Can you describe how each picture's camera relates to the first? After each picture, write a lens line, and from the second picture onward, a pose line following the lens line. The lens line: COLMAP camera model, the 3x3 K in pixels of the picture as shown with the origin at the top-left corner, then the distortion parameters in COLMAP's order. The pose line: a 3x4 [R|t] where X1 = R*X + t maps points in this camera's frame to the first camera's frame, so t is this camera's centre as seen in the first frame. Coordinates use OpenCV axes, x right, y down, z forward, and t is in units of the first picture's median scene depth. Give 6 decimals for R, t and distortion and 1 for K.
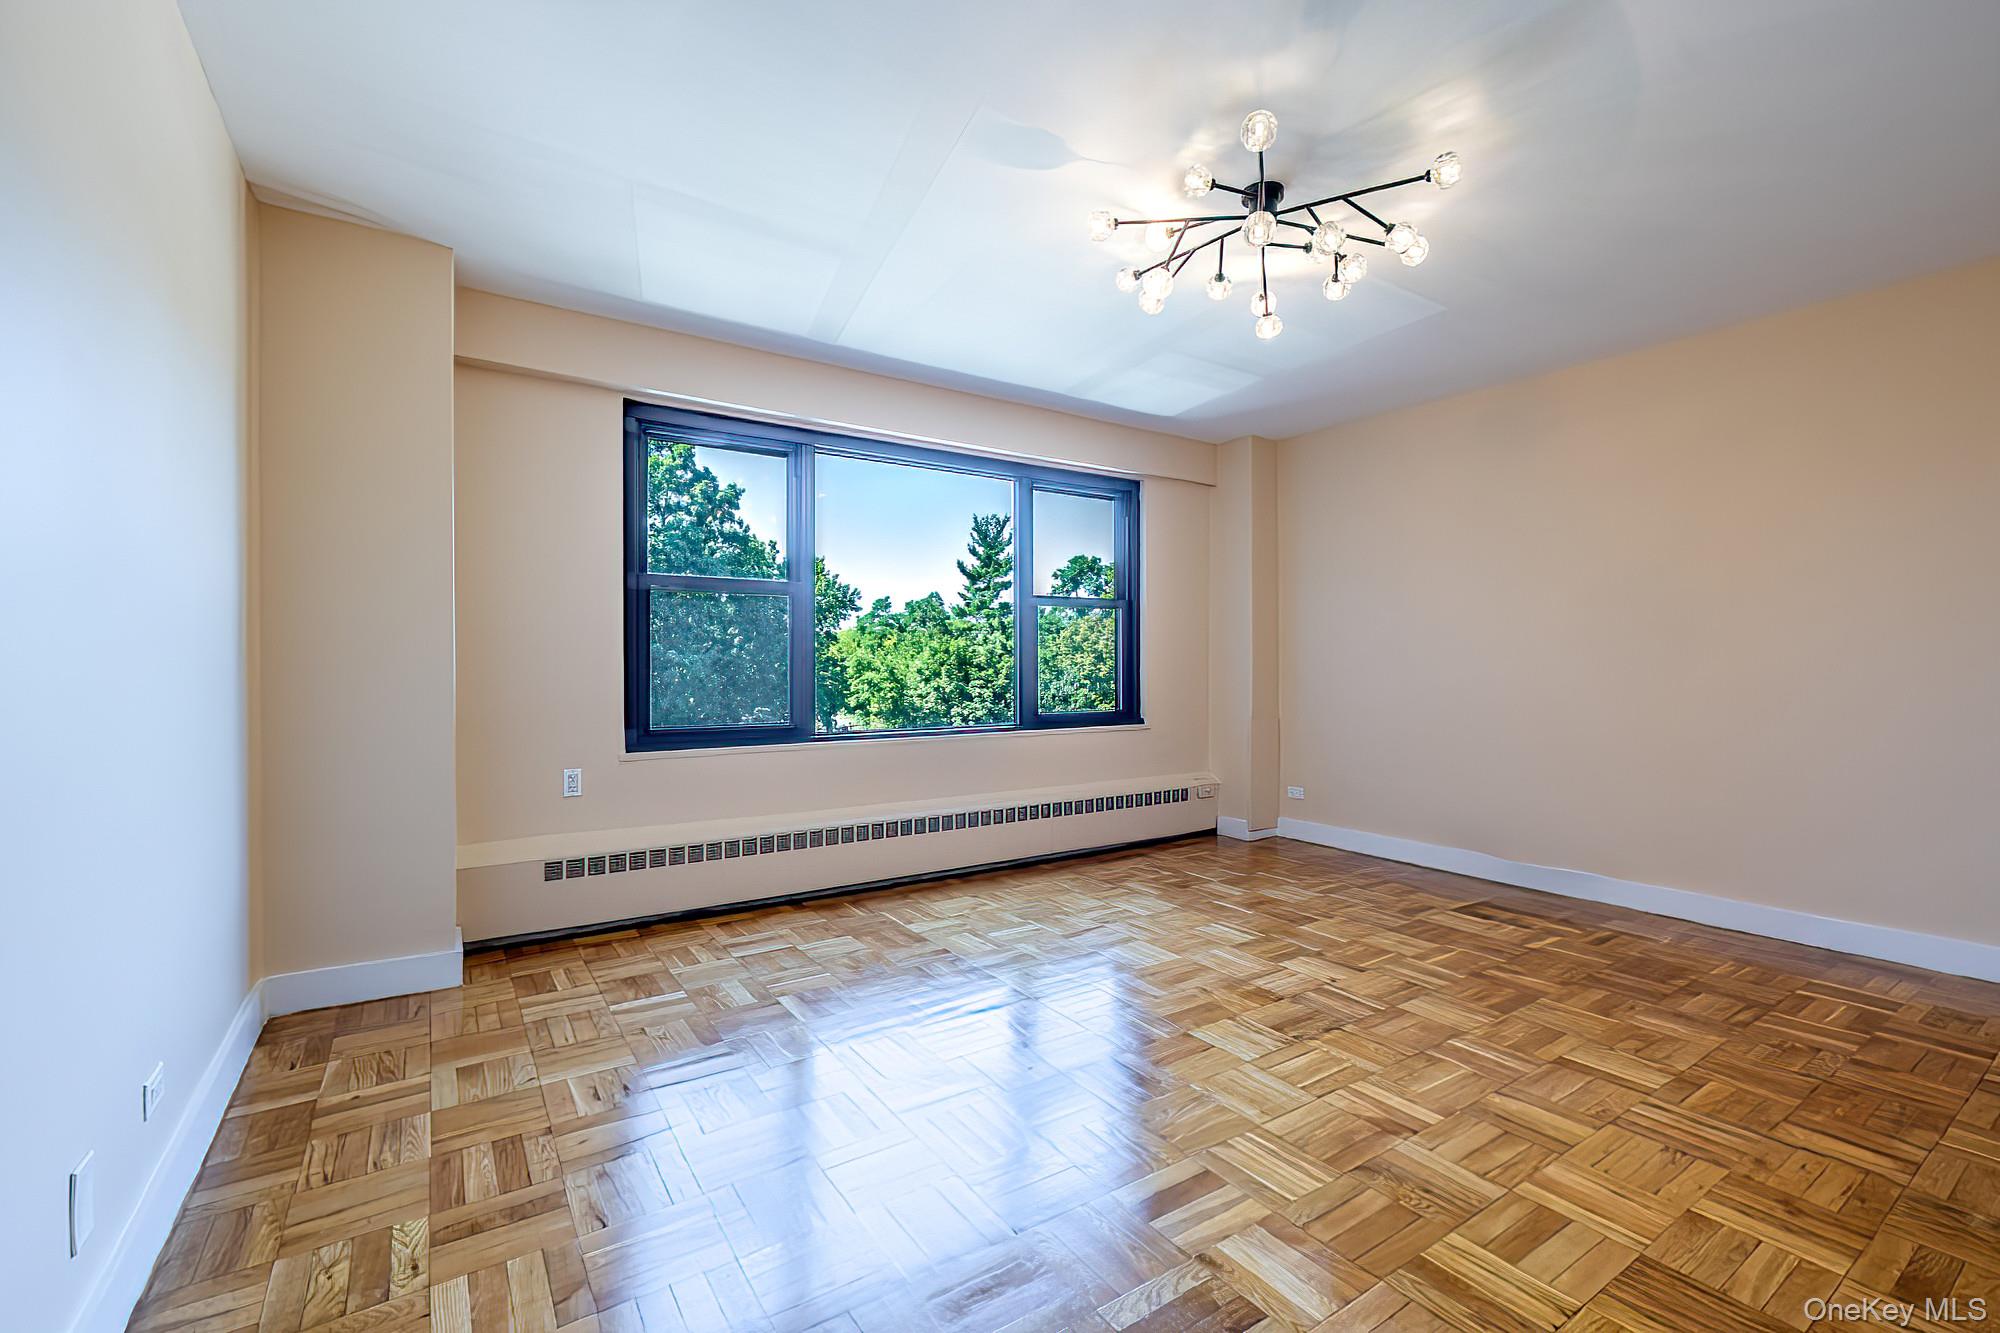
lens RADIAL K [[859.1, 0, 1015.0], [0, 859.1, 659.8], [0, 0, 1]] dist [-0.000867, -0.000533]
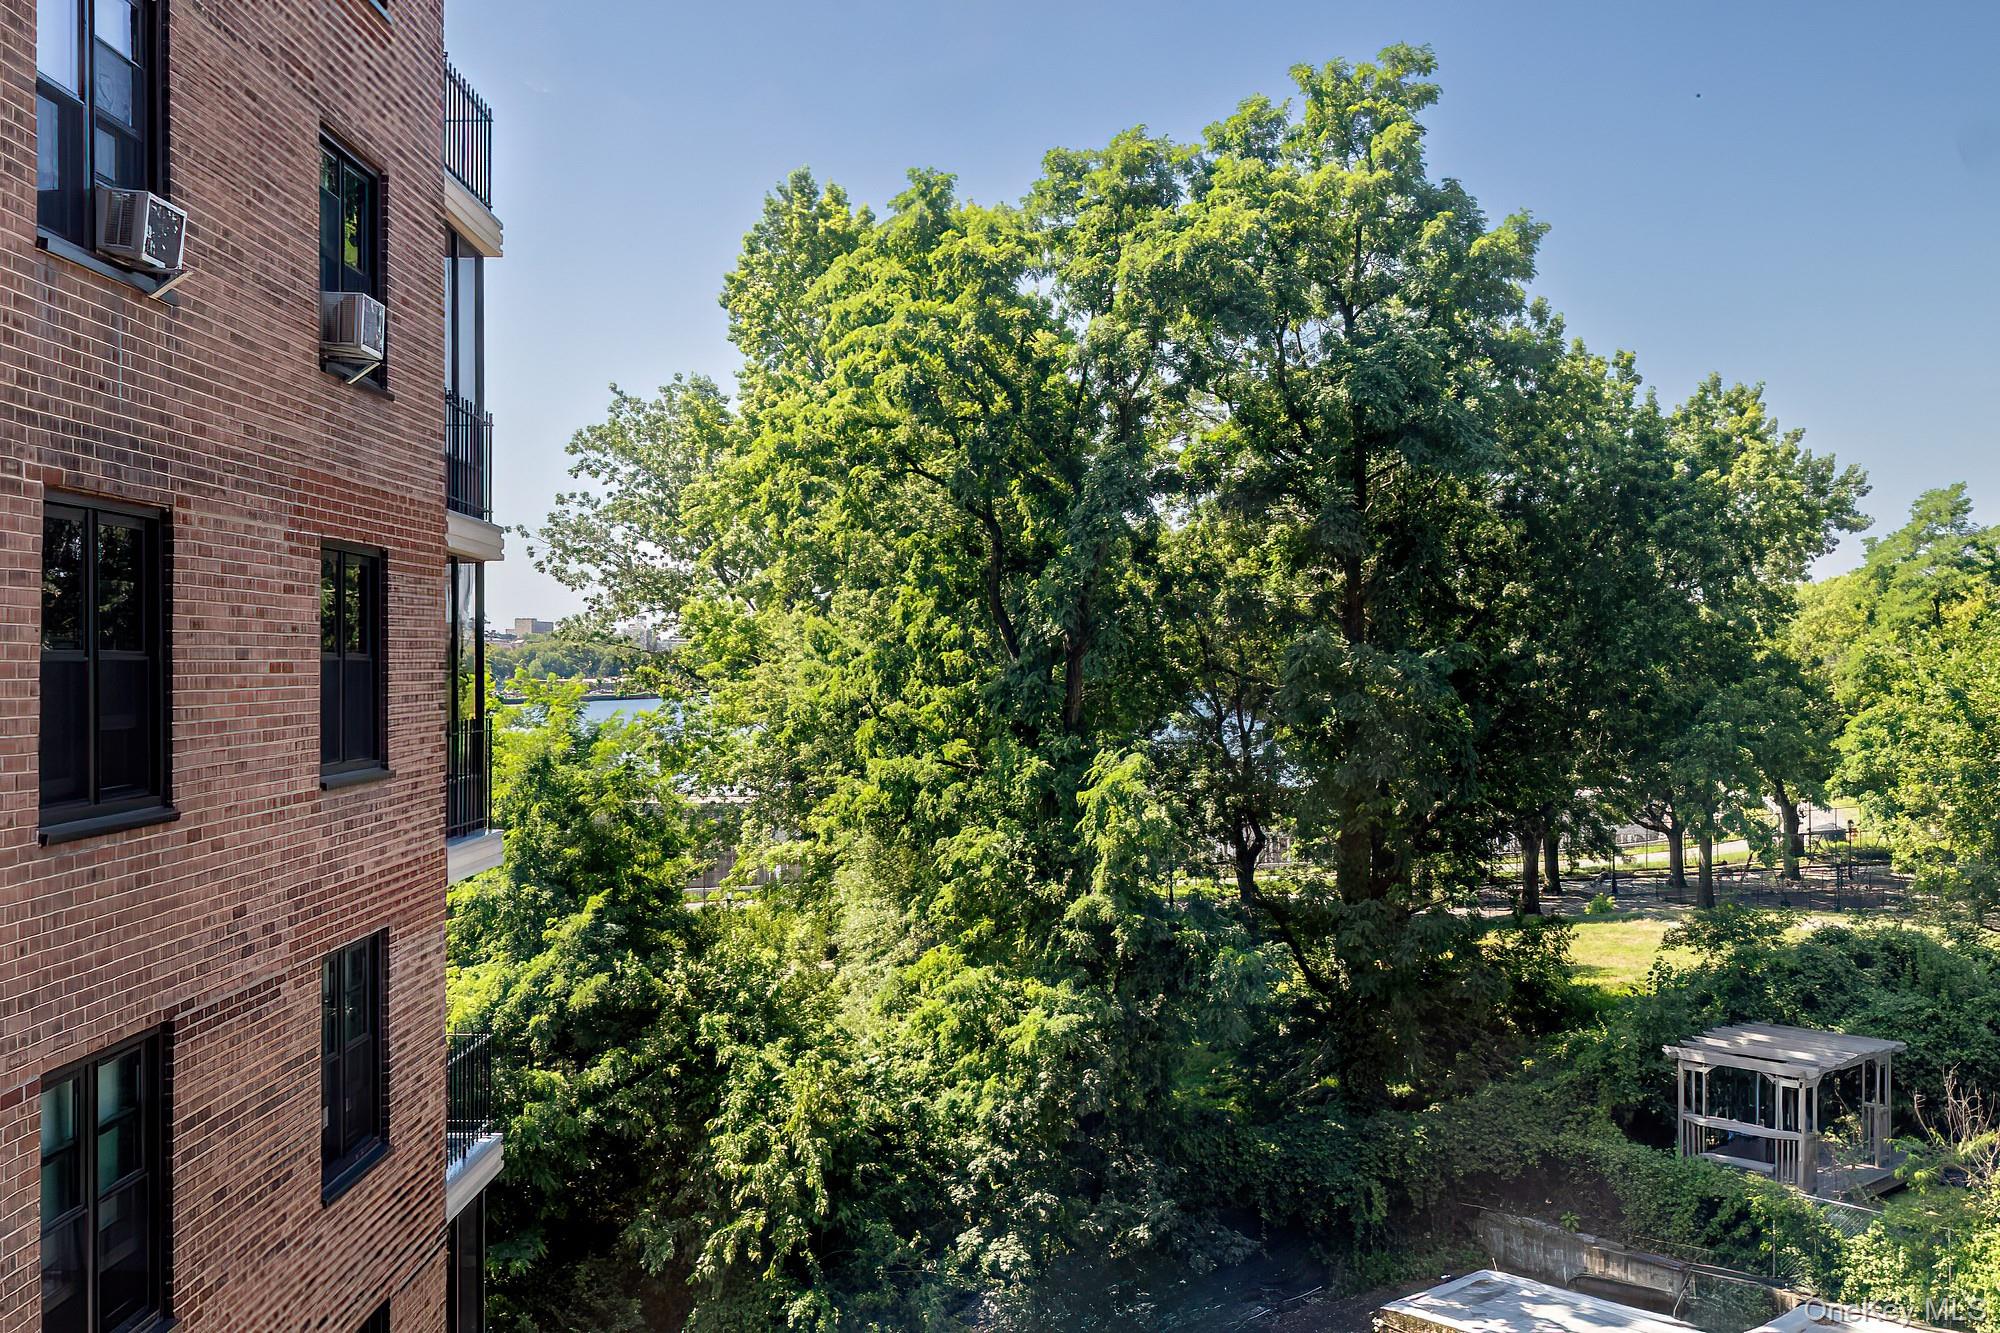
lens RADIAL K [[2017.0, 0, 997.3], [0, 2017.0, 689.0], [0, 0, 1]] dist [0.004834, 0.000260]
pose [[0.826667, 0.014102, -0.562515, -0.050356], [-0.002275, 0.999761, 0.021721, -0.086969], [0.562687, -0.016677, 0.826502, 1.120146]]
